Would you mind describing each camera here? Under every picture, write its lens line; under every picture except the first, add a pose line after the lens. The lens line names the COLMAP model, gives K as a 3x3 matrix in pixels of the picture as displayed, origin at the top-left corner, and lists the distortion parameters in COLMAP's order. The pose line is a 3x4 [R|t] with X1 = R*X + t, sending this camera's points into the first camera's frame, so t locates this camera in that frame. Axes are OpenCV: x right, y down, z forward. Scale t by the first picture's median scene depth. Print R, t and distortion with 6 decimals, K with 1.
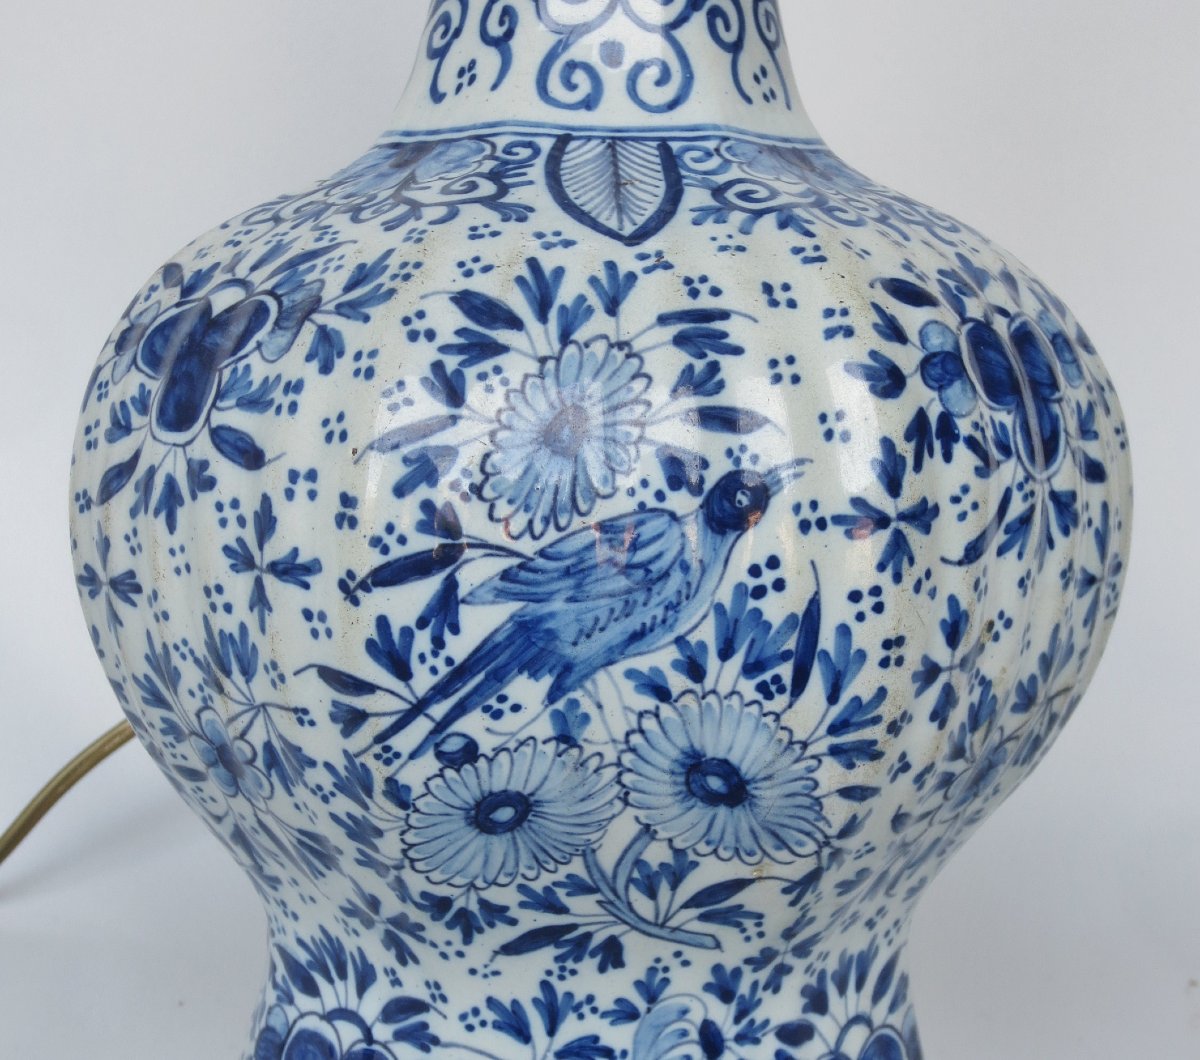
lens RADIAL K [[1610.0, 0, 558.1], [0, 1610.0, 607.4], [0, 0, 1]] dist [-0.038996, 0.000000]
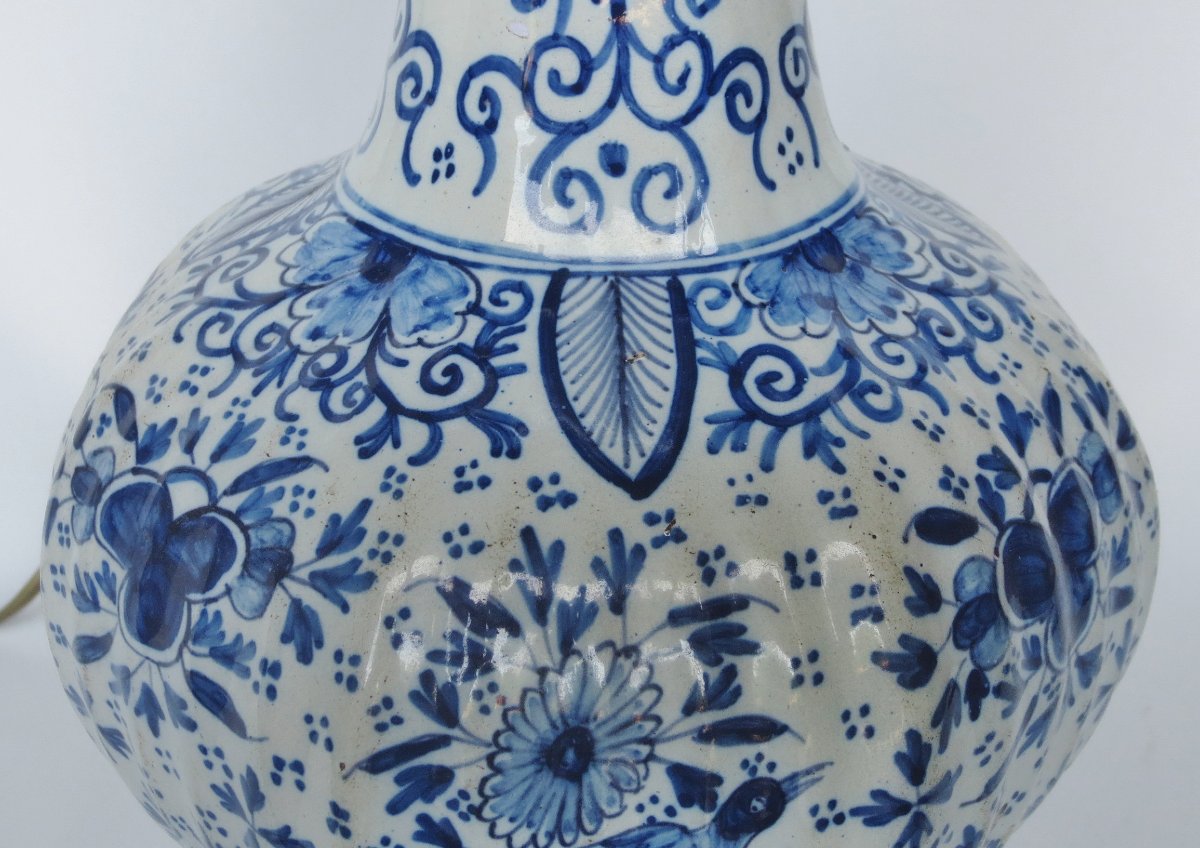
lens RADIAL K [[1471.8, 0, 598.9], [0, 1471.8, 416.5], [0, 0, 1]] dist [-0.033183, 0.000000]
pose [[0.999517, -0.019806, 0.023930, 0.004774], [0.010906, 0.945070, 0.326686, -0.506525], [-0.029086, -0.326267, 0.944830, 0.234636]]
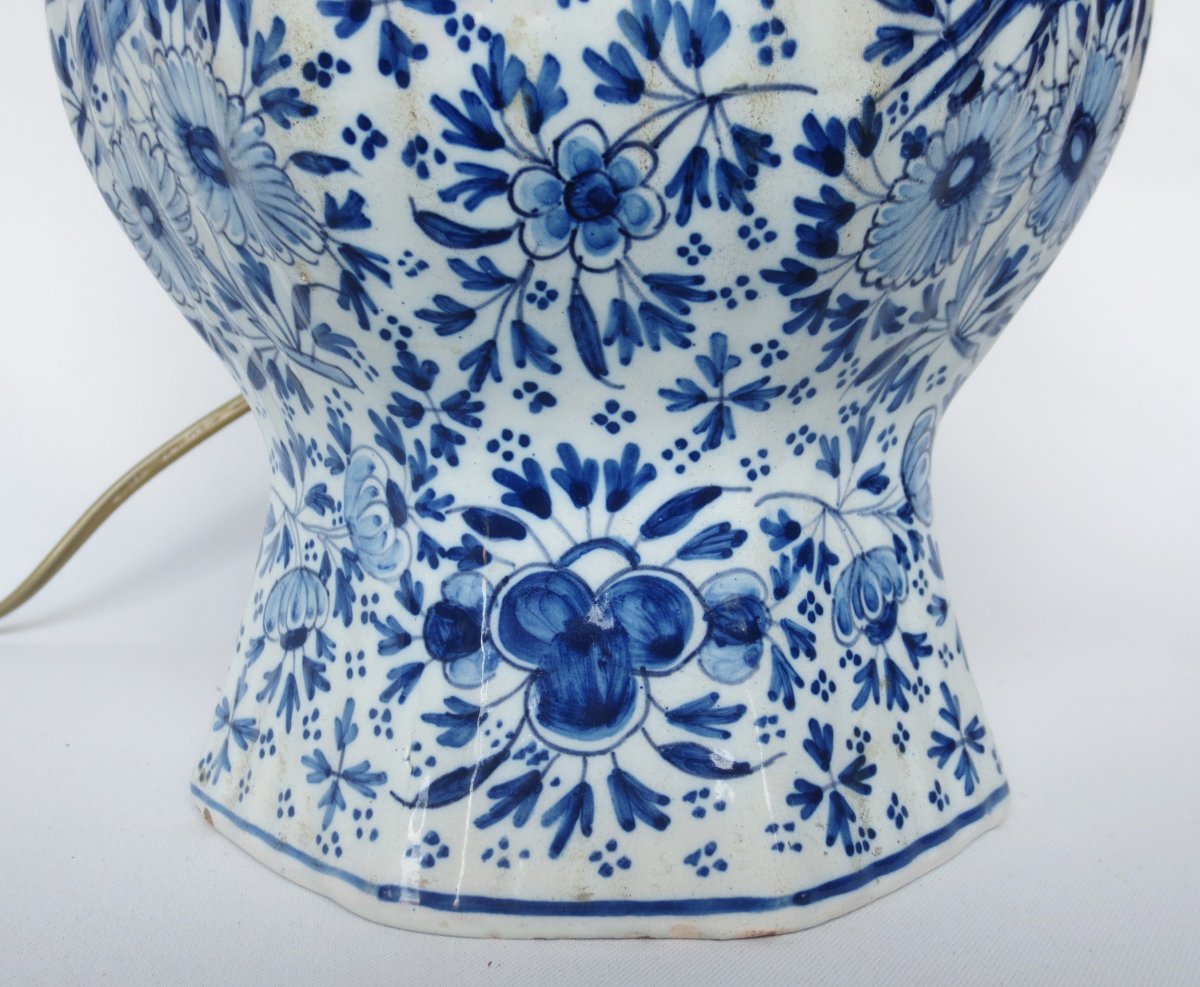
lens RADIAL K [[1269.6, 0, 577.4], [0, 1269.6, 549.0], [0, 0, 1]] dist [-0.041612, 0.000000]
pose [[0.647013, 0.120389, -0.752915, 0.802047], [-0.116281, 0.991485, 0.058611, 0.259451], [0.753560, 0.049628, 0.655503, 0.635639]]
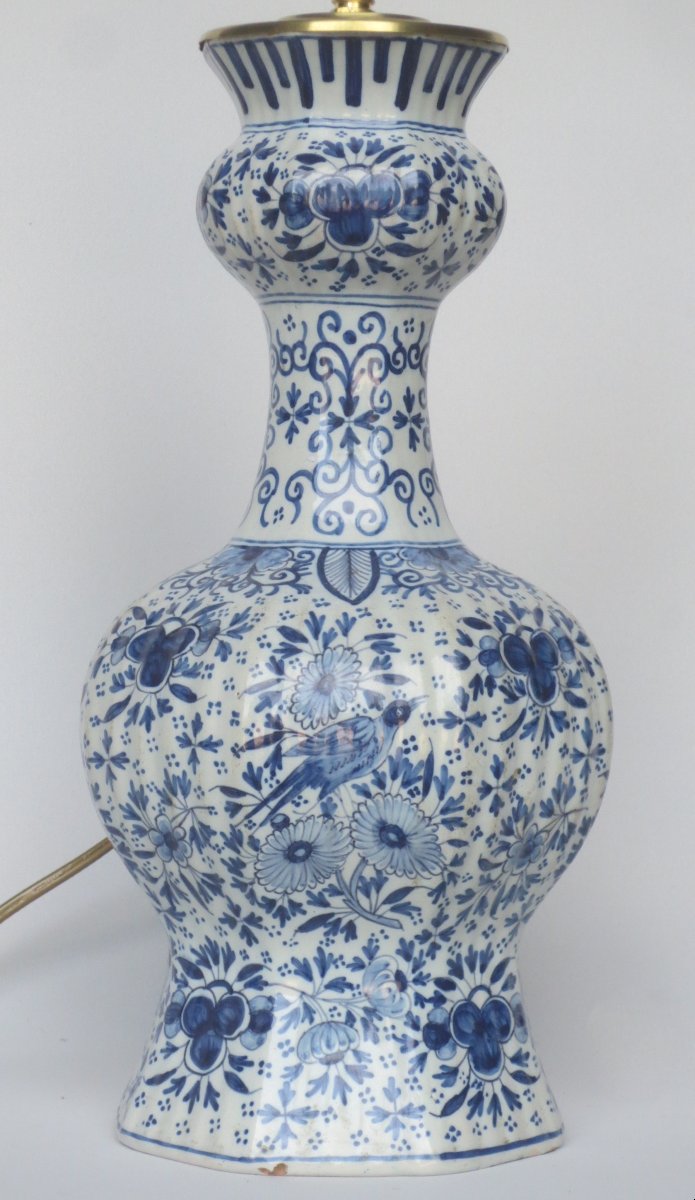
lens RADIAL K [[3167.9, 0, 342.3], [0, 3167.9, 612.8], [0, 0, 1]] dist [0.028855, 0.000000]
pose [[0.999962, -0.007780, -0.003893, 0.043501], [0.007153, 0.989951, -0.141231, 0.406814], [0.004952, 0.141198, 0.989969, -3.326013]]
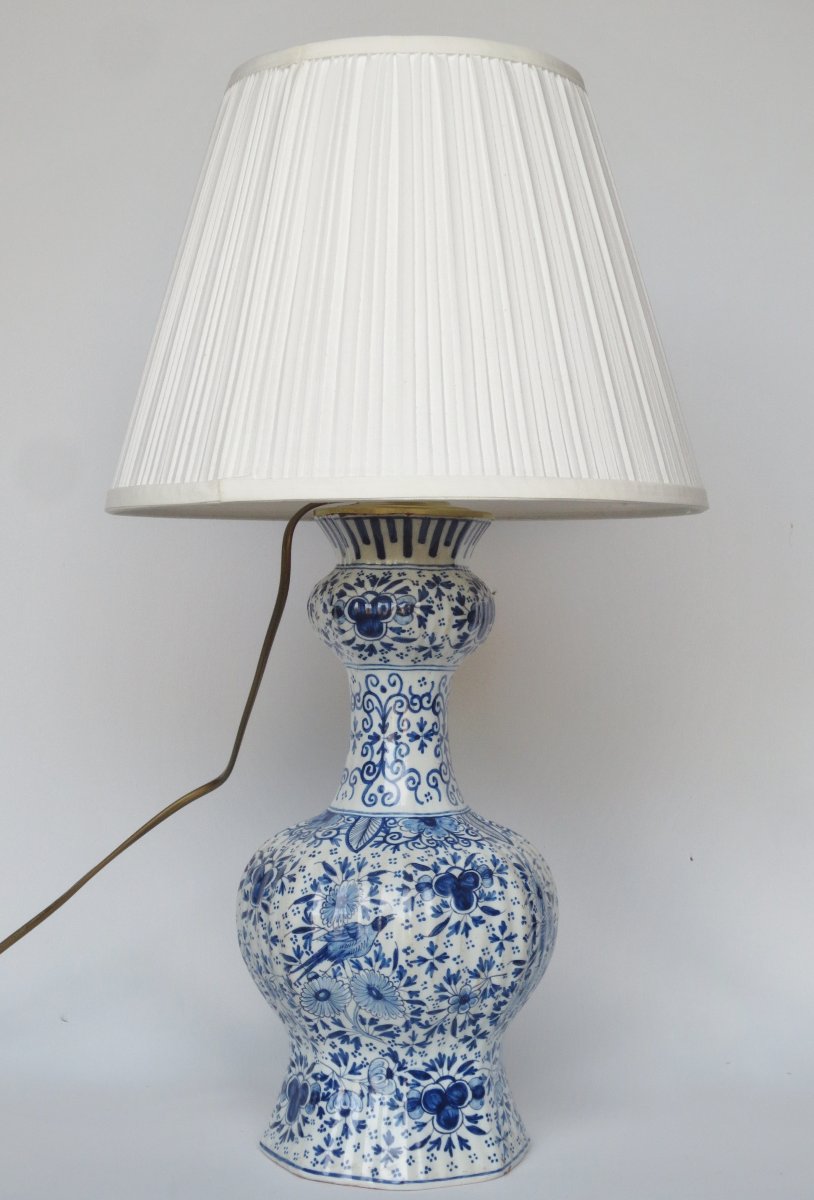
lens RADIAL K [[1969.0, 0, 403.8], [0, 1969.0, 602.8], [0, 0, 1]] dist [-0.170232, 0.000000]
pose [[0.348339, -0.024541, 0.937047, -4.461812], [0.163980, 0.985838, -0.035139, -0.666771], [-0.922914, 0.165897, 0.347430, -0.545985]]
